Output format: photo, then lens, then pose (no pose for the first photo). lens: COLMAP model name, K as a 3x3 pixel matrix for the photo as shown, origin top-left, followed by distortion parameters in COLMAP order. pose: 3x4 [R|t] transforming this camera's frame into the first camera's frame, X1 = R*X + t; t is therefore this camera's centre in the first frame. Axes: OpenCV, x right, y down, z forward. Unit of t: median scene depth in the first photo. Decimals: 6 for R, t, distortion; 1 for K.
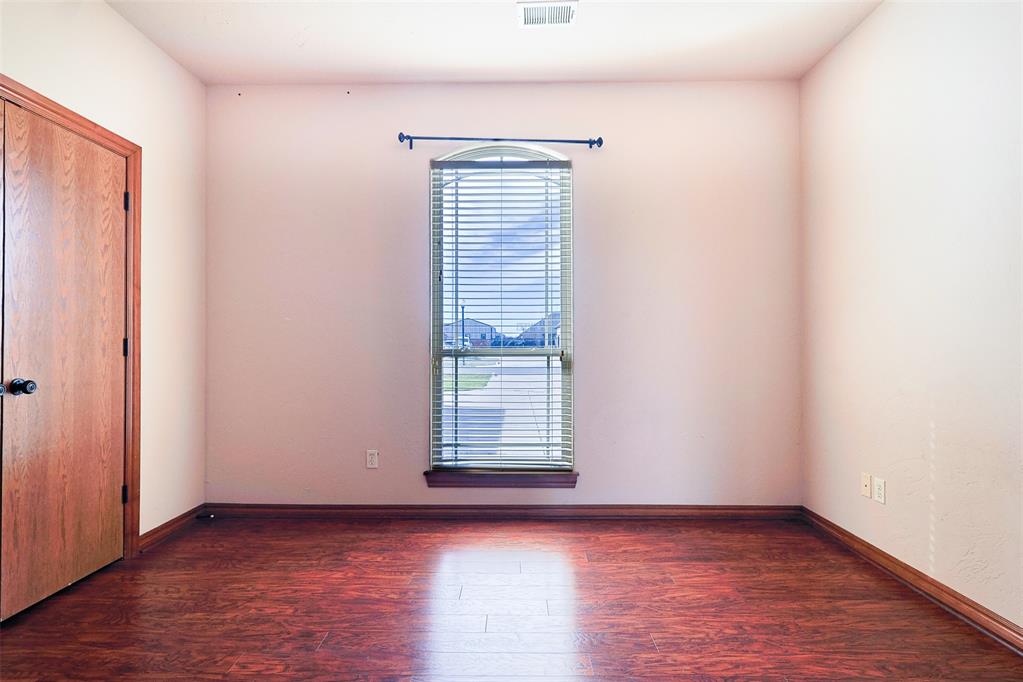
lens RADIAL K [[503.1, 0, 513.3], [0, 503.1, 336.8], [0, 0, 1]] dist [-0.003197, 0.001203]
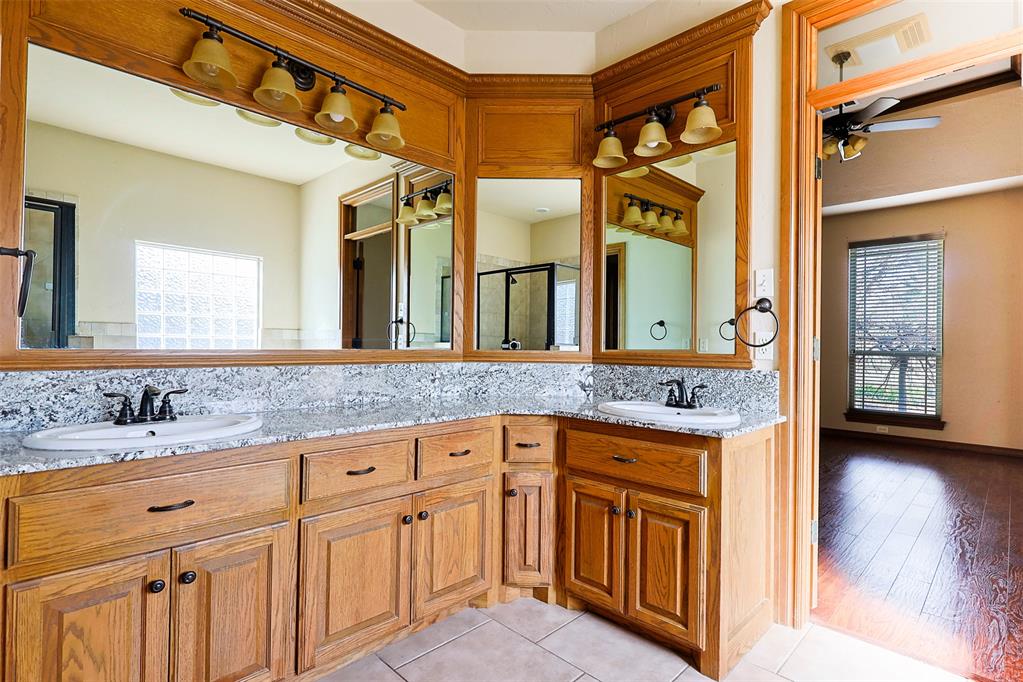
lens RADIAL K [[503.1, 0, 514.6], [0, 503.1, 339.4], [0, 0, 1]] dist [-0.003197, 0.001203]
pose [[0.736364, 0.002736, -0.676580, 0.202423], [-0.005844, 0.999980, -0.002316, -0.007986], [0.676560, 0.005660, 0.736366, -1.315224]]
